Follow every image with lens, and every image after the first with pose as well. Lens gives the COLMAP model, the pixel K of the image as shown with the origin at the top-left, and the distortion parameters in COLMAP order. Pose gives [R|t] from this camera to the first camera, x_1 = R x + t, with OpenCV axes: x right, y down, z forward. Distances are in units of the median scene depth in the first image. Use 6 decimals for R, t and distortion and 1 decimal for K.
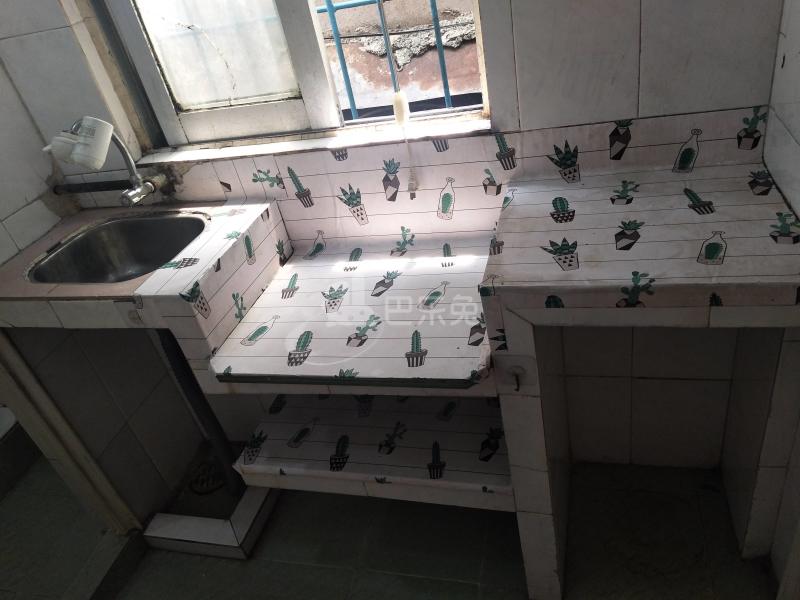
lens RADIAL K [[612.1, 0, 400.0], [0, 612.1, 300.0], [0, 0, 1]] dist [0.001500, 0.001223]
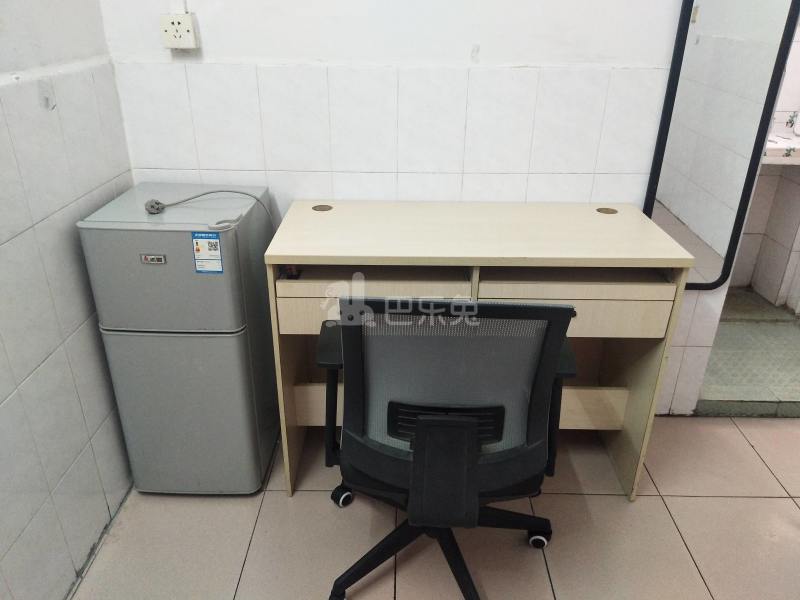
lens RADIAL K [[612.1, 0, 400.0], [0, 612.1, 300.0], [0, 0, 1]] dist [0.001500, 0.001223]
pose [[0.950332, 0.081471, 0.300386, -1.911769], [-0.030771, 0.984998, -0.169801, 1.068367], [-0.309713, 0.152125, 0.938582, -0.947939]]
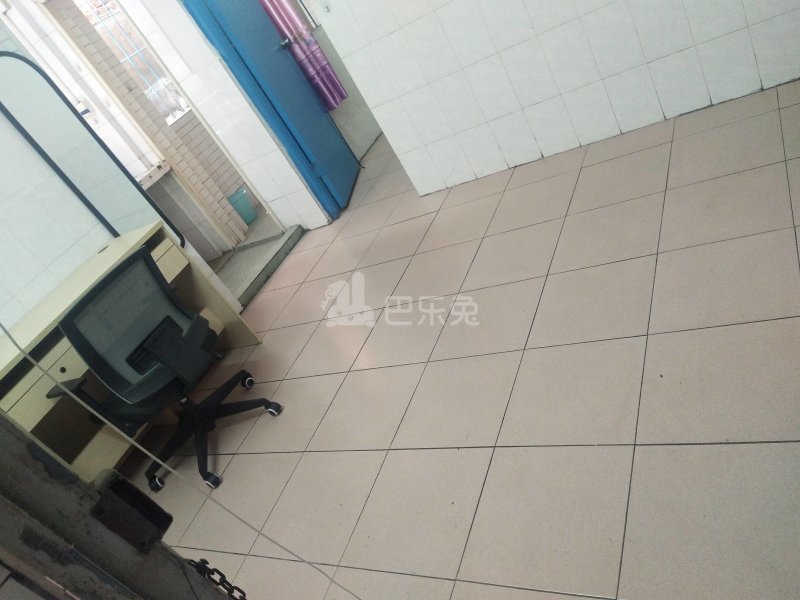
lens RADIAL K [[612.1, 0, 400.0], [0, 612.1, 300.0], [0, 0, 1]] dist [0.001500, 0.001223]
pose [[0.238850, -0.443981, 0.863616, -3.129230], [0.858218, 0.512618, 0.026178, 1.756316], [-0.454327, 0.734918, 0.503471, -1.433328]]
